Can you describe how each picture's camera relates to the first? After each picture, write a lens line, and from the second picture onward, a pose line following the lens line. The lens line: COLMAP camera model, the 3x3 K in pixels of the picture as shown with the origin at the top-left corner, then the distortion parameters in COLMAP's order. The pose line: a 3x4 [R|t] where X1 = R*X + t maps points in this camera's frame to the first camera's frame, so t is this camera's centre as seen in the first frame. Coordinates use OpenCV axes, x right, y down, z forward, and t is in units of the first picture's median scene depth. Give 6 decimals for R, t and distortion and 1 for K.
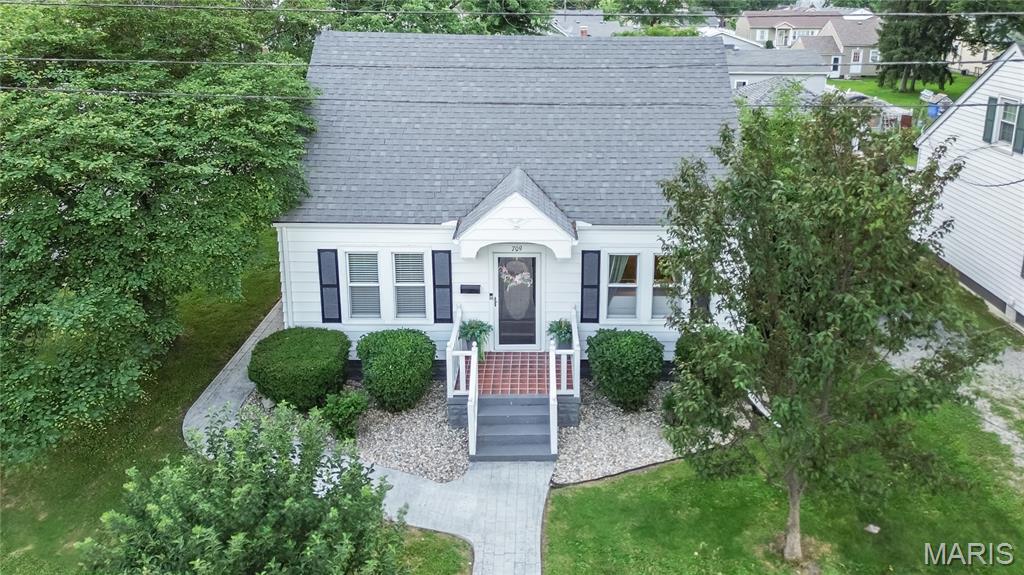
lens RADIAL K [[748.9, 0, 571.9], [0, 748.9, 174.7], [0, 0, 1]] dist [0.028090, 0.000544]
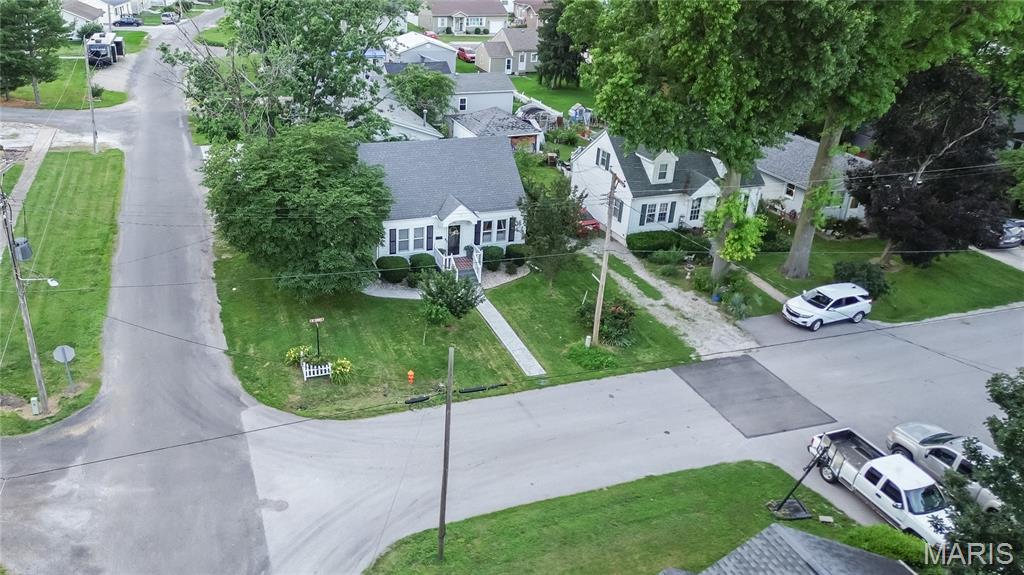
lens RADIAL K [[759.3, 0, 483.2], [0, 759.3, 284.7], [0, 0, 1]] dist [0.040274, -0.005257]
pose [[0.942336, -0.120202, 0.312337, -0.930784], [0.051905, 0.974473, 0.218422, -0.310845], [-0.330619, -0.189615, 0.924520, -1.852014]]
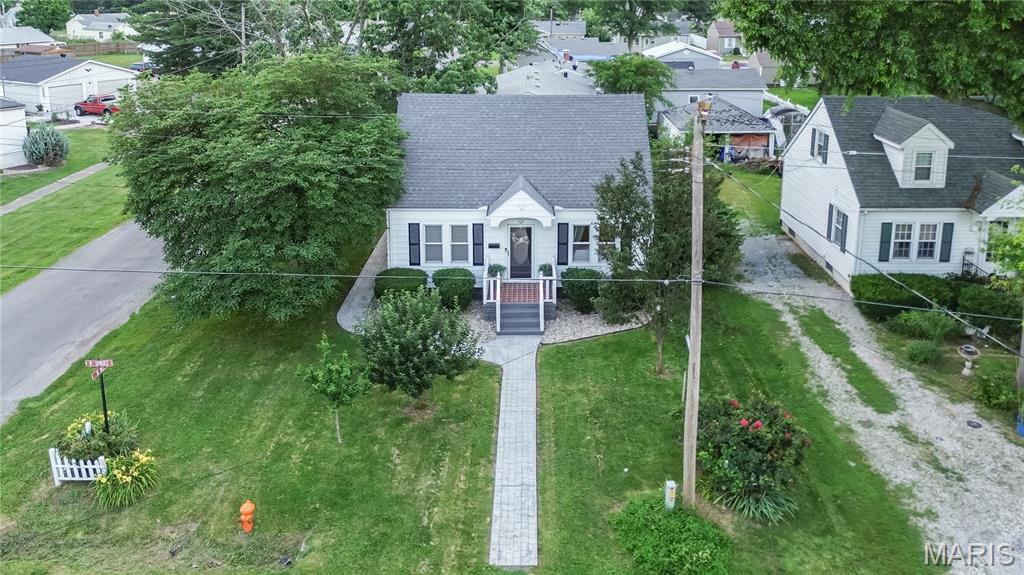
lens RADIAL K [[753.2, 0, 566.5], [0, 753.2, 130.5], [0, 0, 1]] dist [0.024536, -0.005614]
pose [[0.999958, -0.005155, 0.007635, 0.021663], [0.005519, 0.998808, -0.048506, -0.029949], [-0.007376, 0.048546, 0.998794, -0.779705]]
